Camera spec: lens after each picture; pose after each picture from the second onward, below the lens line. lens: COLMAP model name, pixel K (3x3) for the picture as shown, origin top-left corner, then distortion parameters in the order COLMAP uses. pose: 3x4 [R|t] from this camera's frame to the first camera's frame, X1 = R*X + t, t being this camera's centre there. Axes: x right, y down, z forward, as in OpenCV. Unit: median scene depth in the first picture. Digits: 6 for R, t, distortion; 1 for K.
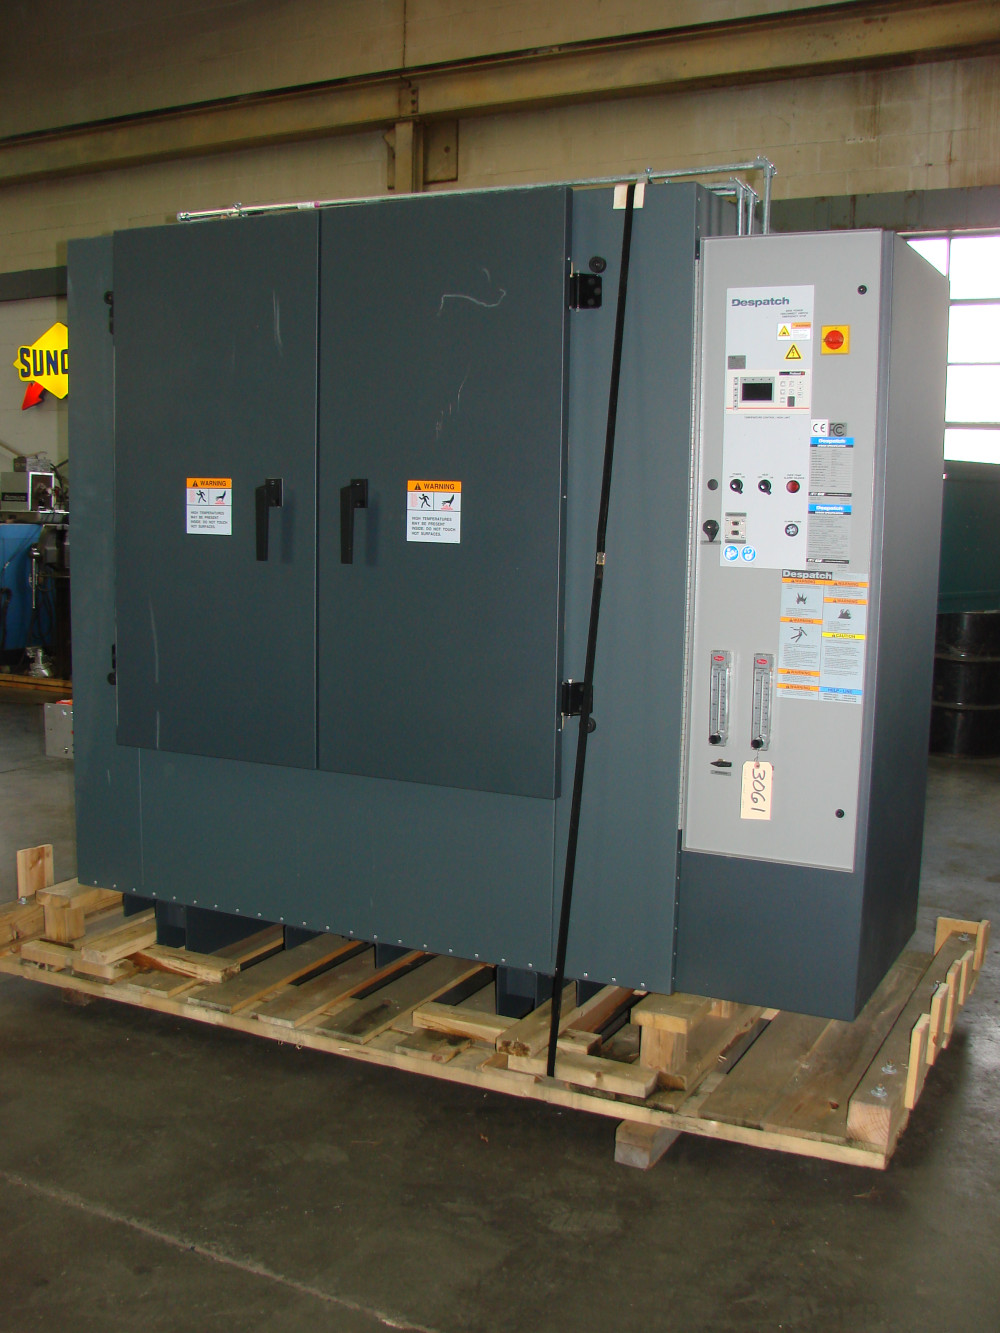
lens RADIAL K [[1436.5, 0, 482.0], [0, 1436.5, 668.7], [0, 0, 1]] dist [-0.245676, 0.328030]
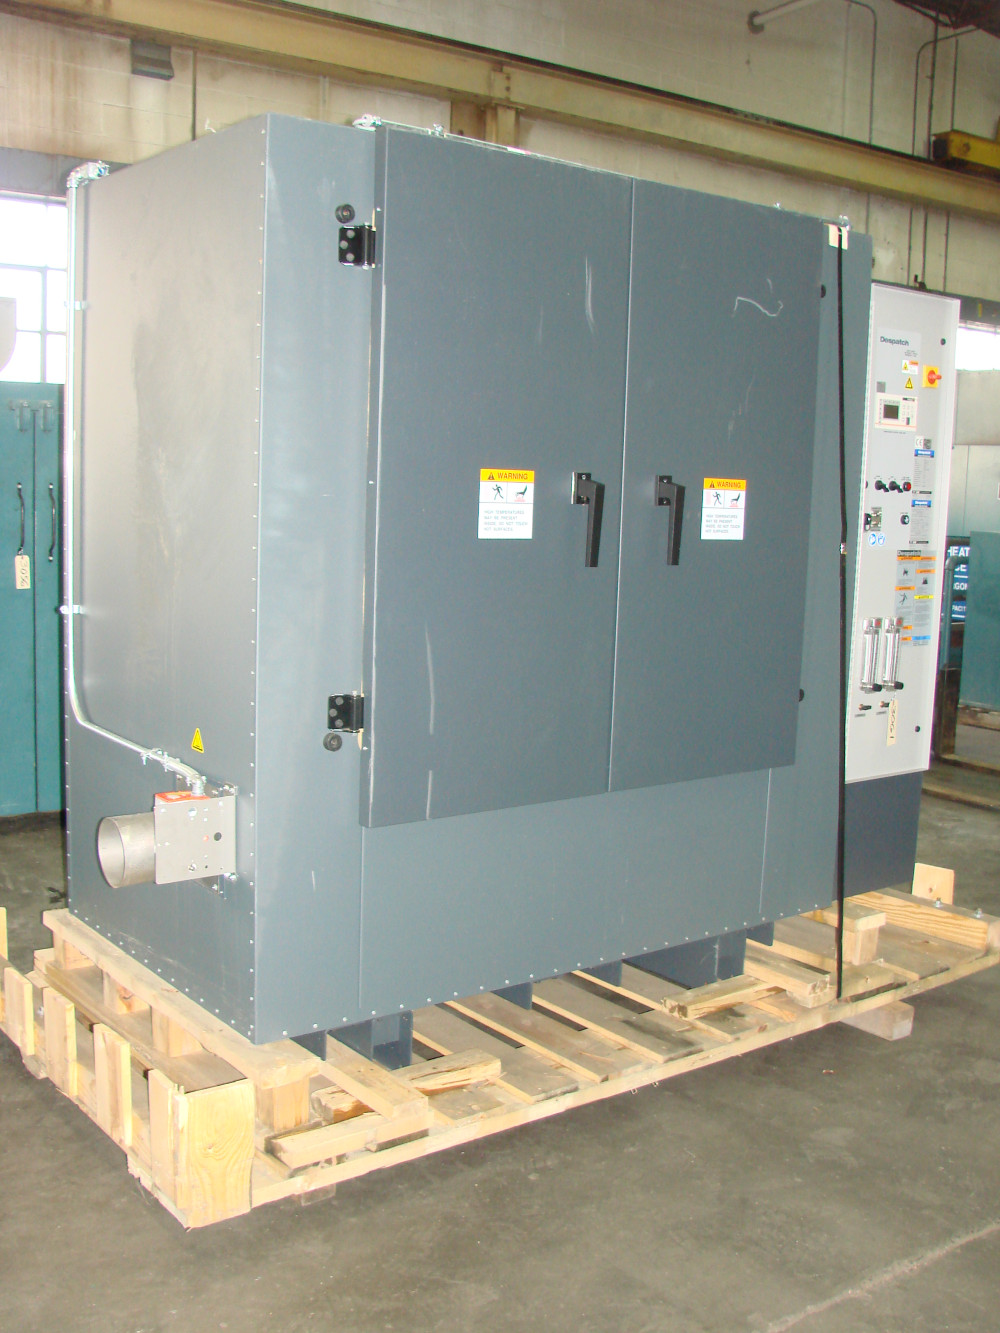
lens RADIAL K [[1436.5, 0, 482.0], [0, 1436.5, 668.7], [0, 0, 1]] dist [-0.245676, 0.328030]
pose [[0.435888, -0.124629, 0.891330, -1.060607], [0.088965, 0.991482, 0.095127, -0.112977], [-0.895593, 0.037832, 0.443263, 0.736676]]
